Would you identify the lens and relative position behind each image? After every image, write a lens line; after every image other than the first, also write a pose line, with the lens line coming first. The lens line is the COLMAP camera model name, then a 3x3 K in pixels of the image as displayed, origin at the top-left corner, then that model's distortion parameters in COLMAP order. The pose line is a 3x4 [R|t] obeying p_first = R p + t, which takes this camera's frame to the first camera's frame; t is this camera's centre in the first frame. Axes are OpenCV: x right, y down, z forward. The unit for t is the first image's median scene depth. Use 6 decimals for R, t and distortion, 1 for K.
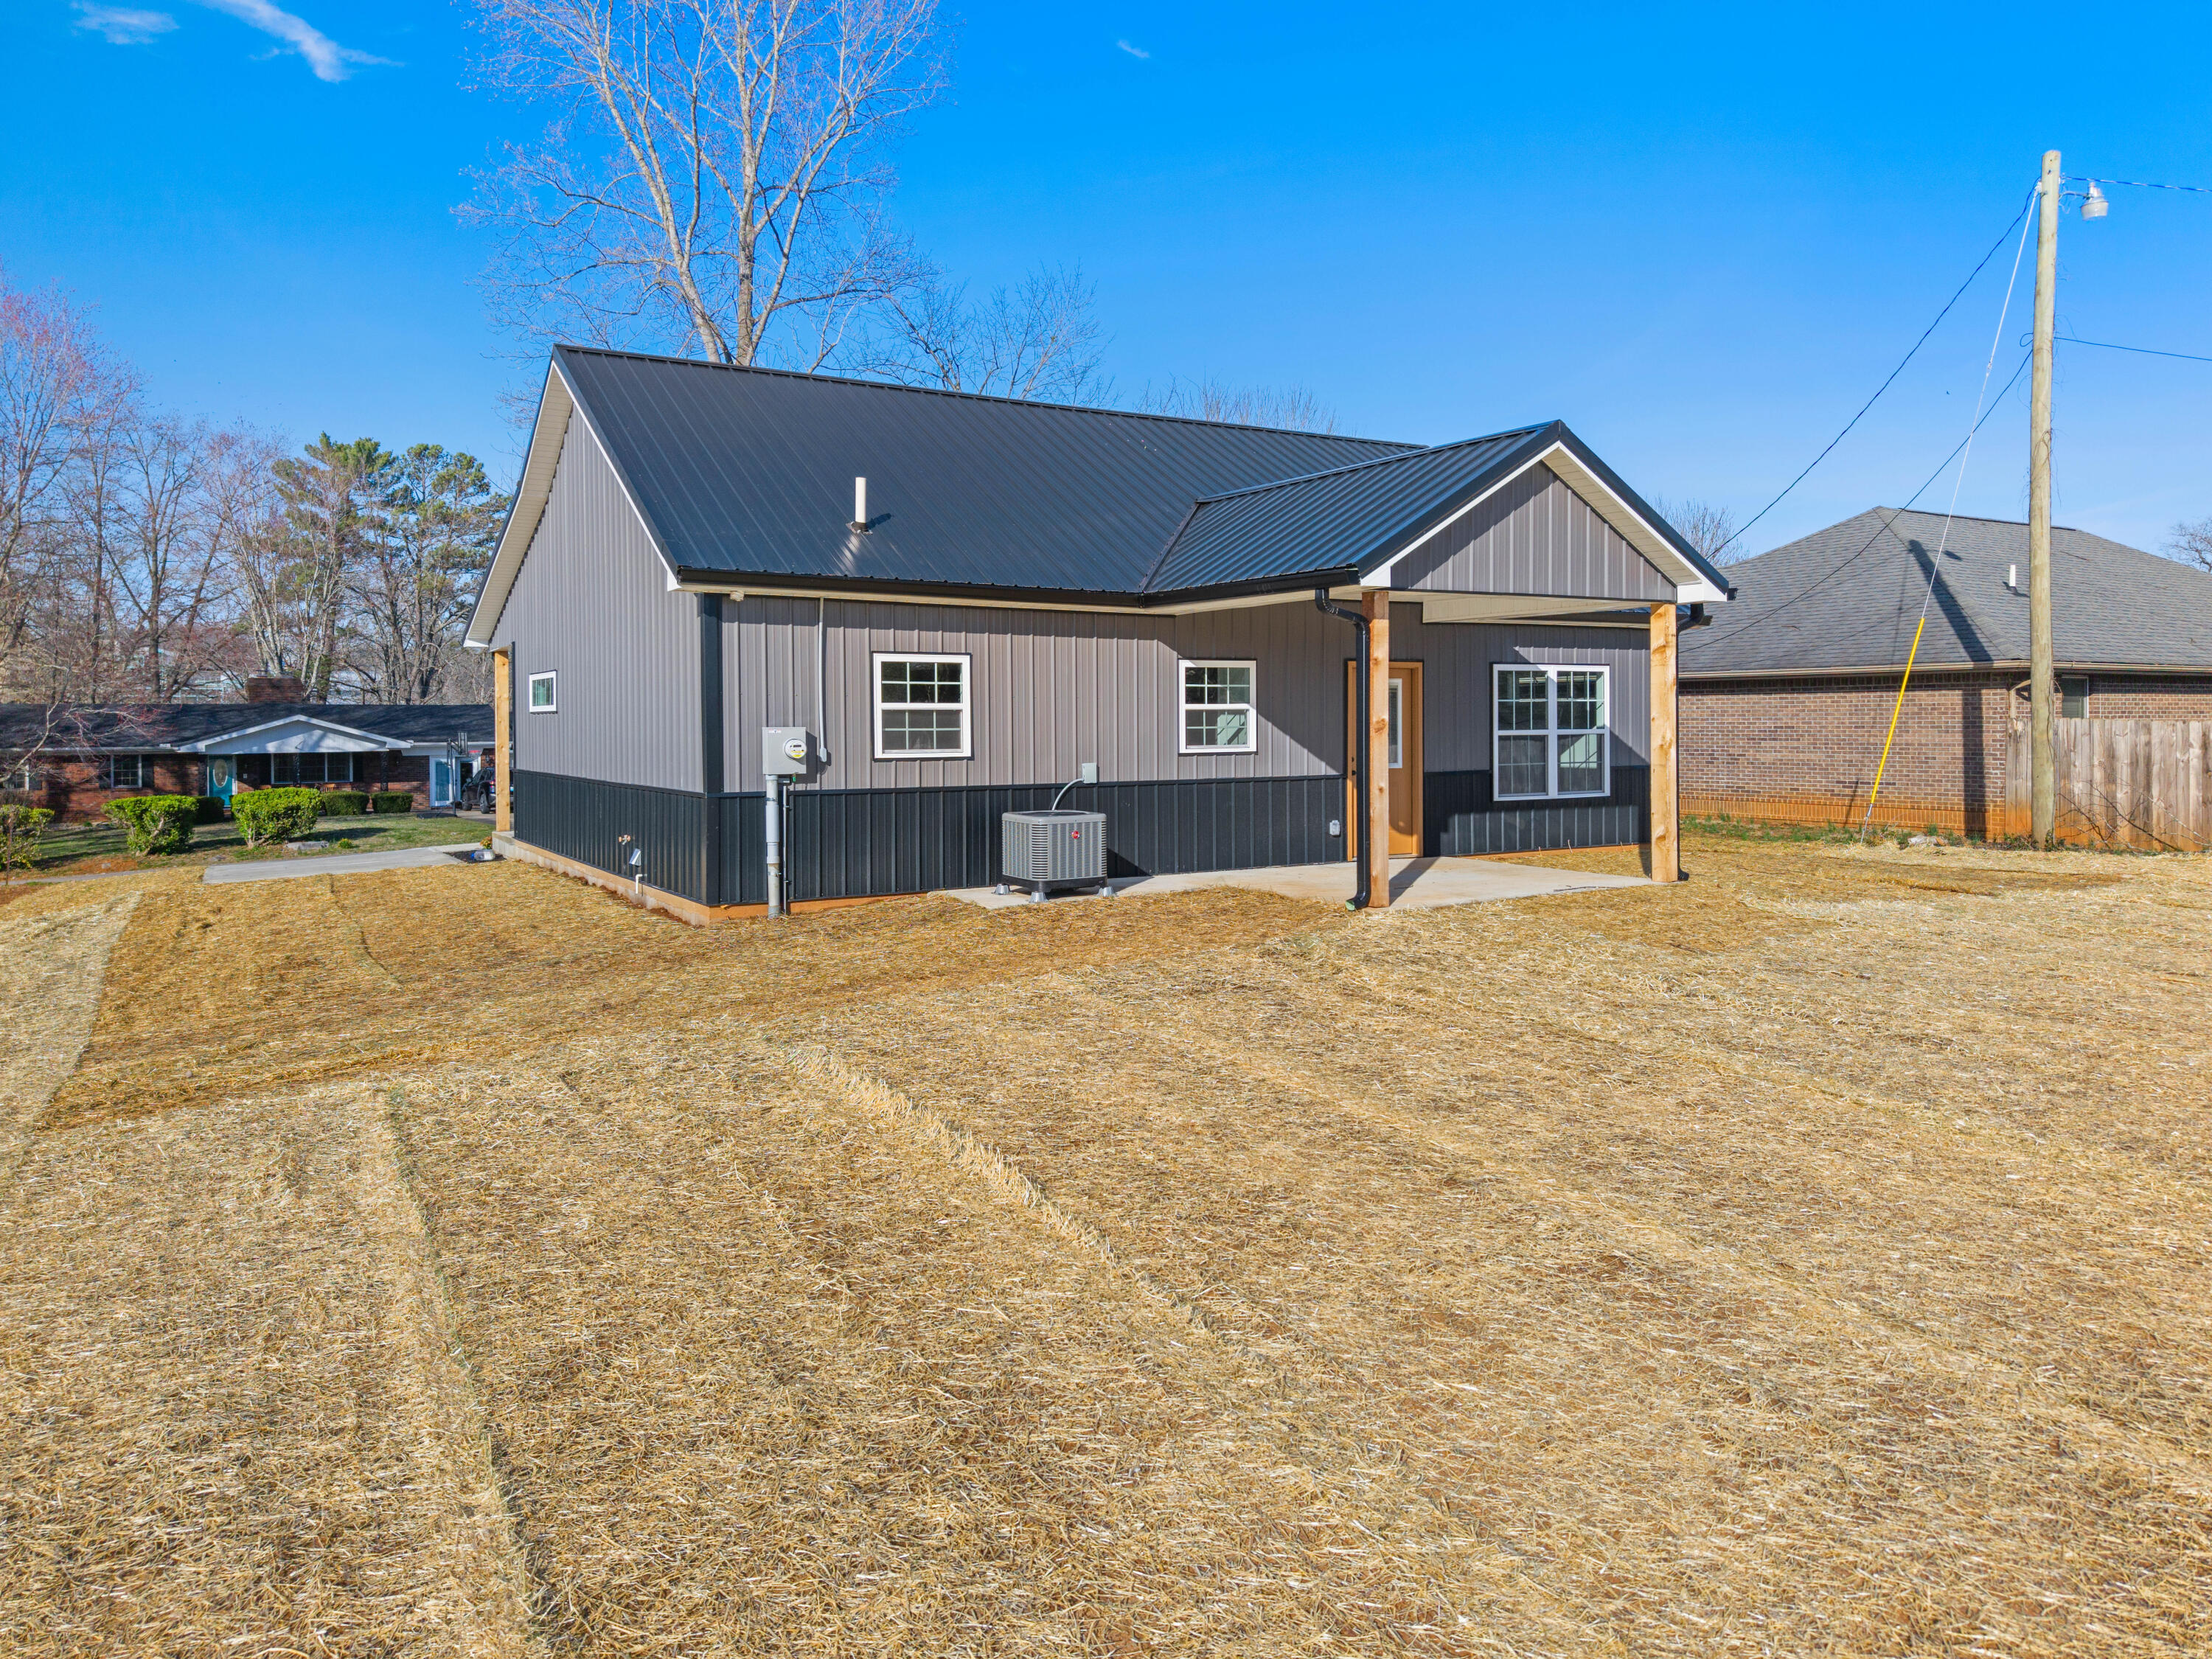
lens RADIAL K [[1507.1, 0, 1137.5], [0, 1507.1, 732.5], [0, 0, 1]] dist [0.039127, -0.002600]
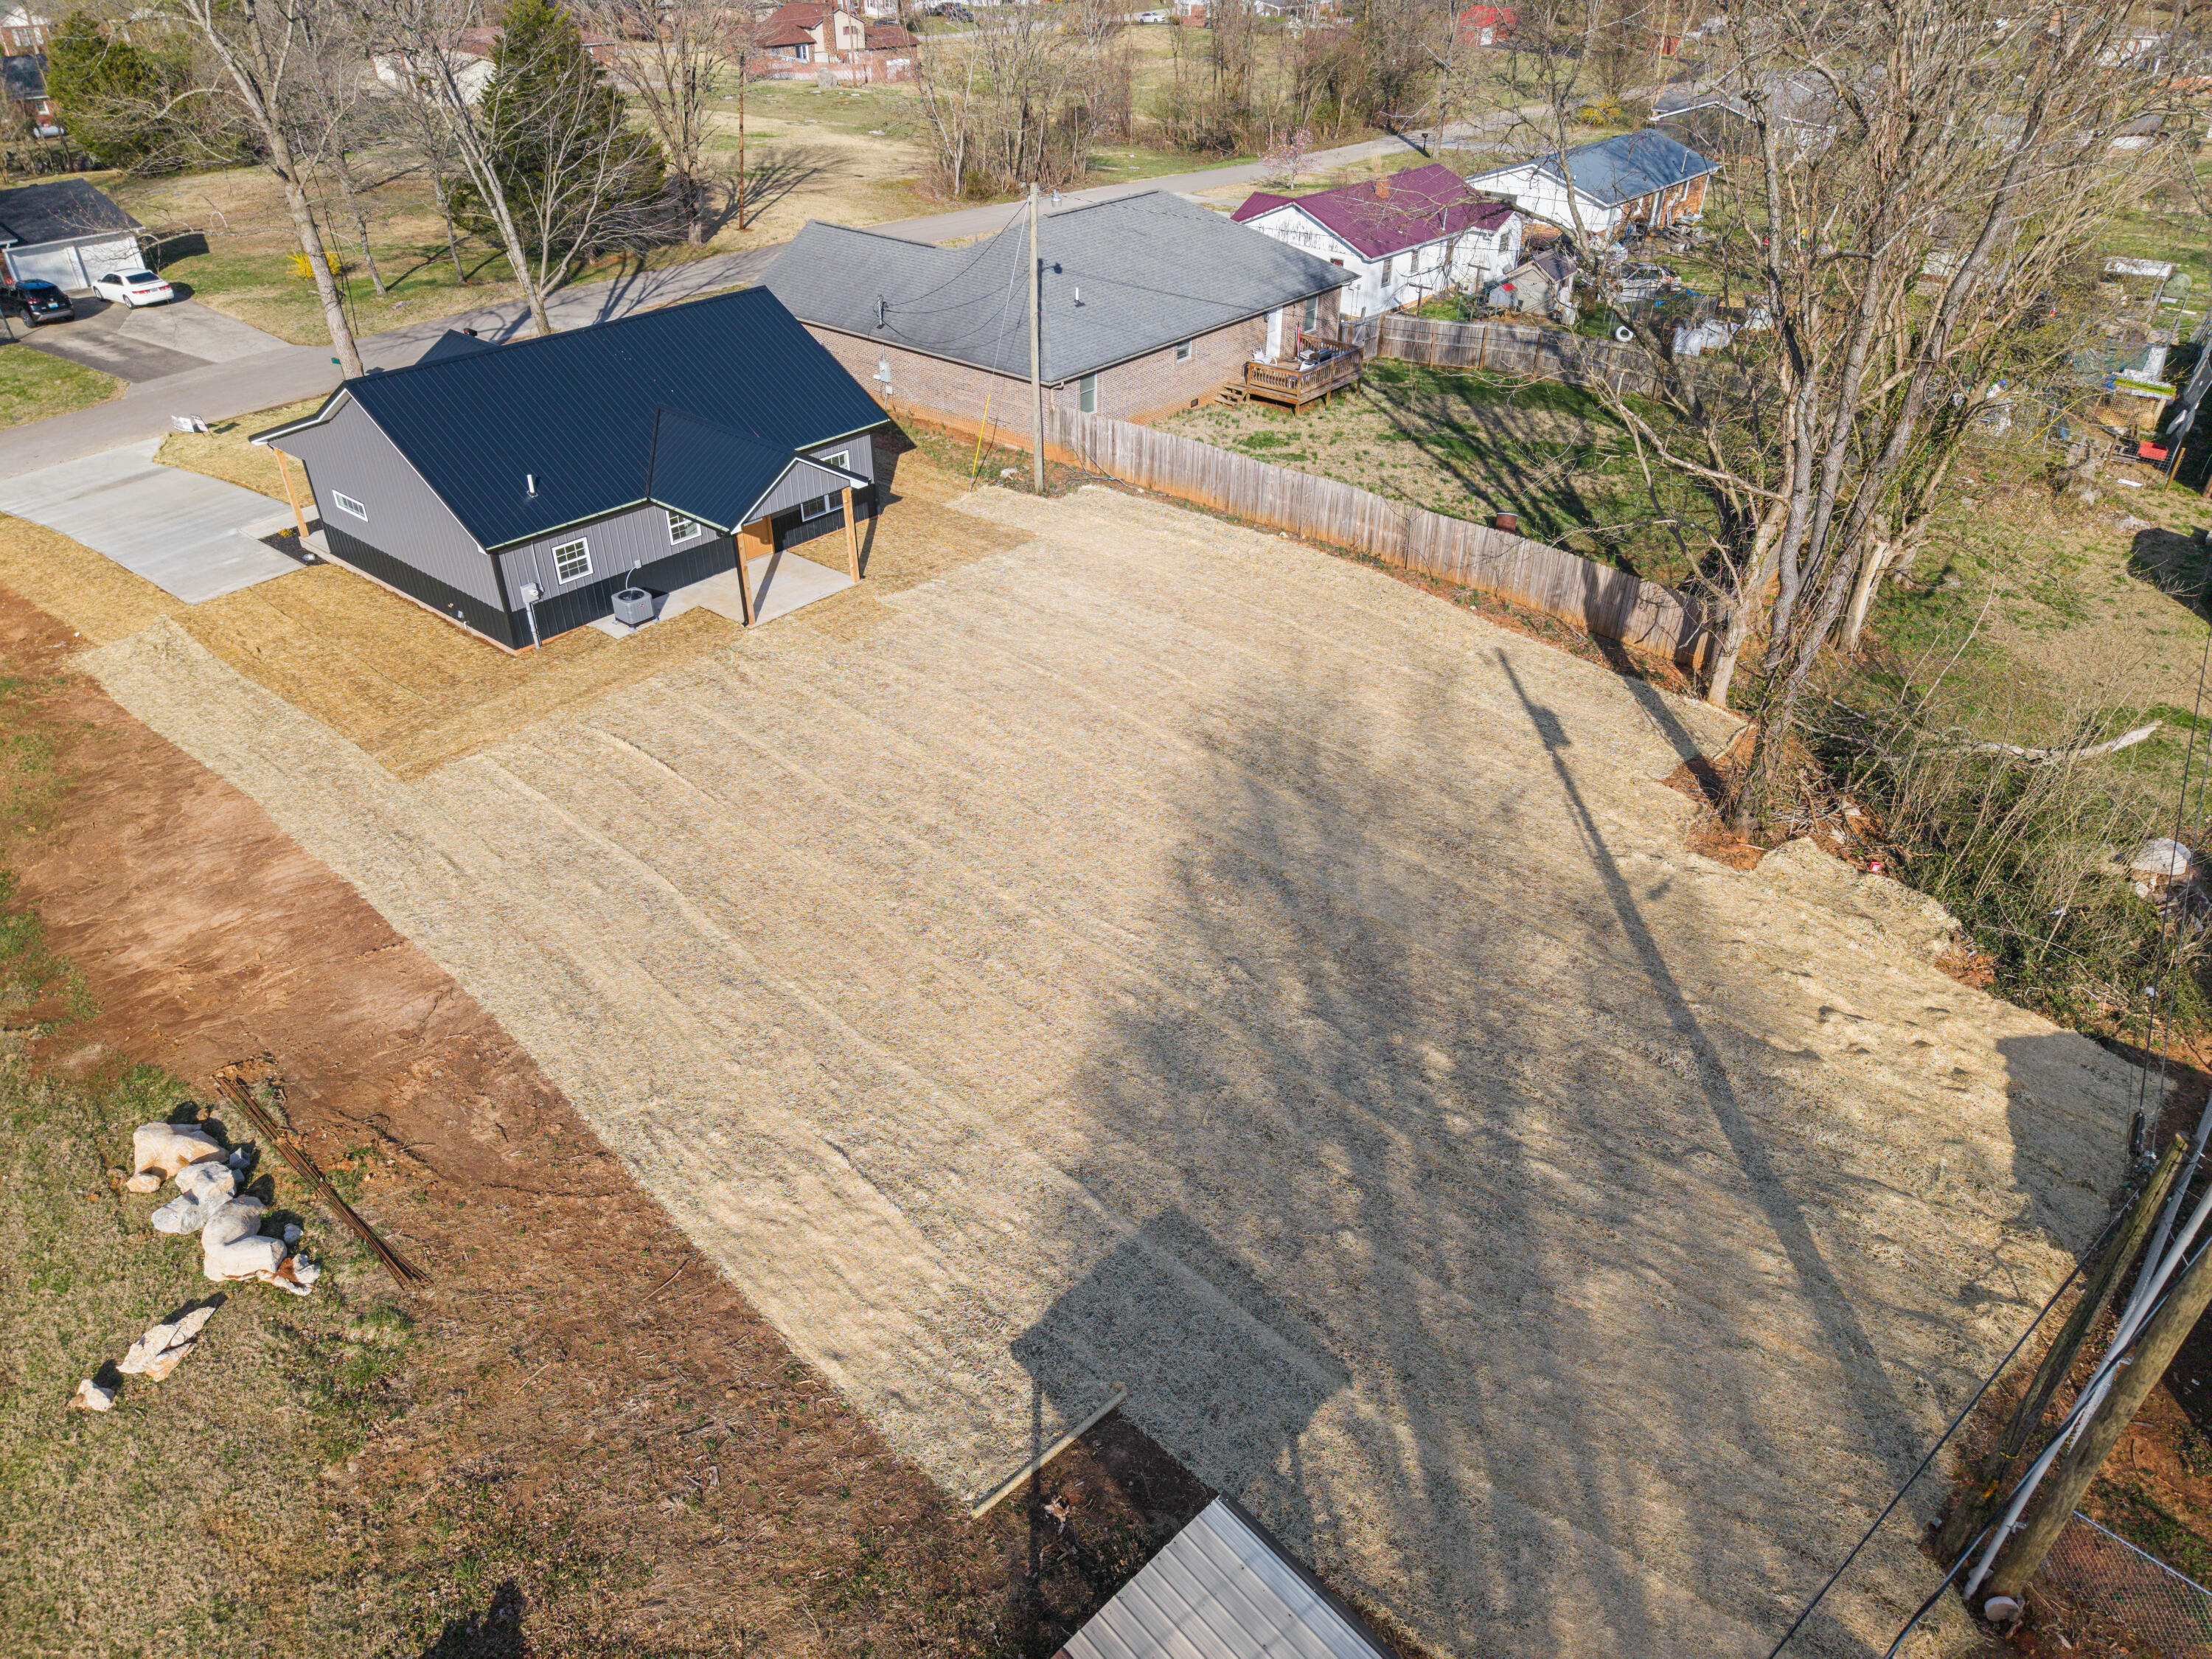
lens RADIAL K [[1502.3, 0, 1106.0], [0, 1502.3, 829.5], [0, 0, 1]] dist [0.001693, -0.001128]
pose [[0.948826, -0.164094, 0.269818, -0.040029], [-0.009254, 0.839585, 0.543149, -1.019969], [-0.315663, -0.517851, 0.795102, -1.584535]]
